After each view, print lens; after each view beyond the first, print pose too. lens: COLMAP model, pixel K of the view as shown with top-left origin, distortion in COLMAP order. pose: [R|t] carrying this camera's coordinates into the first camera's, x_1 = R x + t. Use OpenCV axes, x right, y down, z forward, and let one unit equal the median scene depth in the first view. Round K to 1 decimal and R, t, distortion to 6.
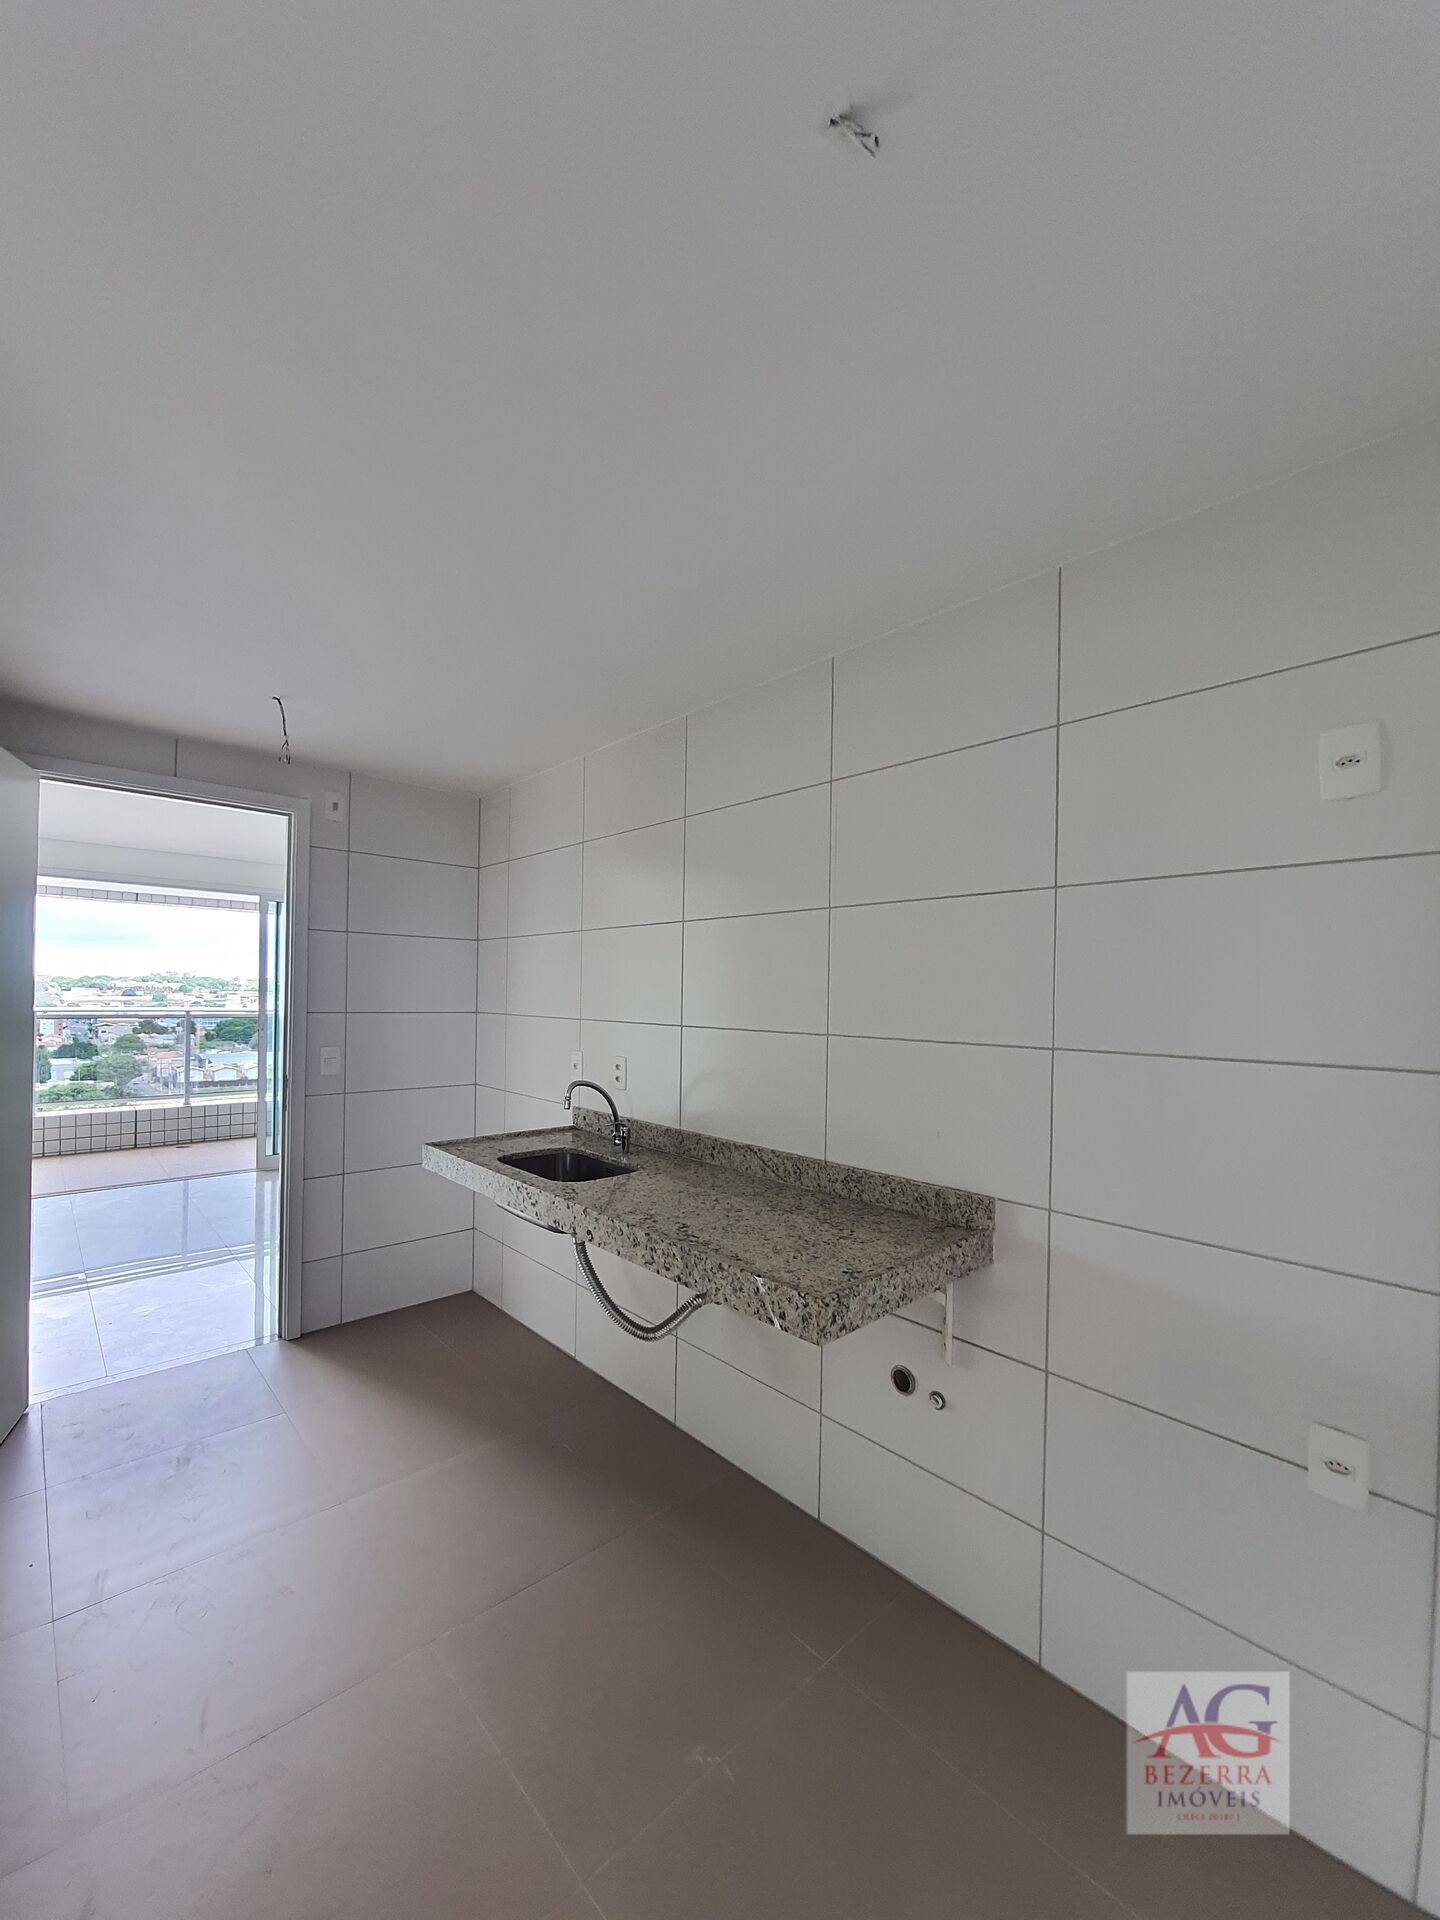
lens RADIAL K [[771.9, 0, 725.8], [0, 771.9, 975.4], [0, 0, 1]] dist [0.006543, 0.000048]
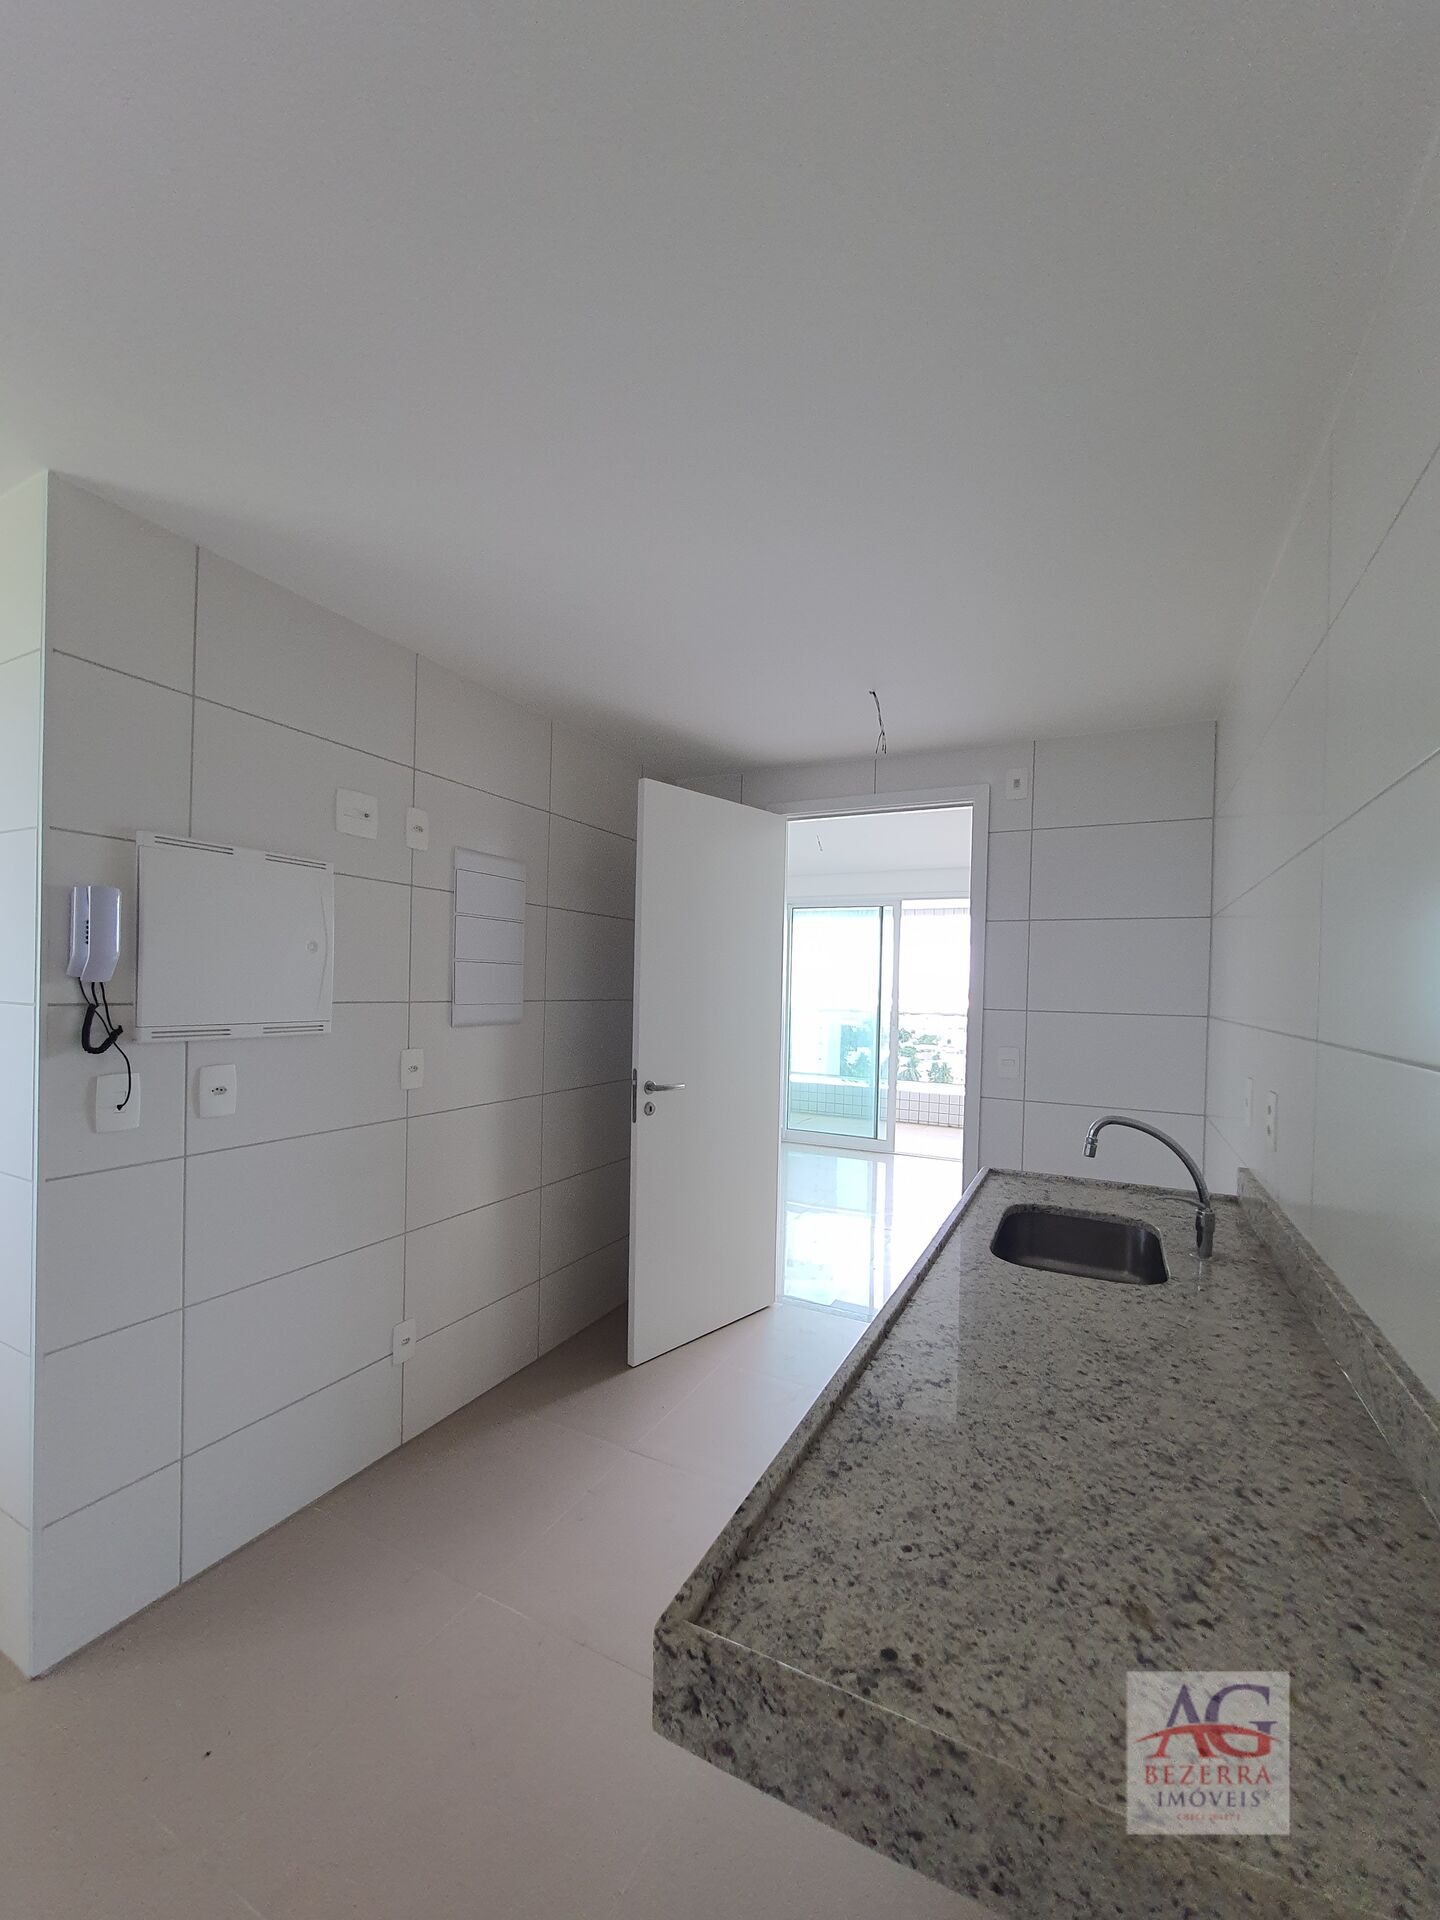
lens RADIAL K [[771.9, 0, 722.3], [0, 771.9, 975.6], [0, 0, 1]] dist [0.006543, 0.000048]
pose [[0.344844, -0.018156, -0.938484, 0.367786], [0.008885, 0.999831, -0.016078, 0.032831], [0.938618, -0.002794, 0.344947, 0.575414]]
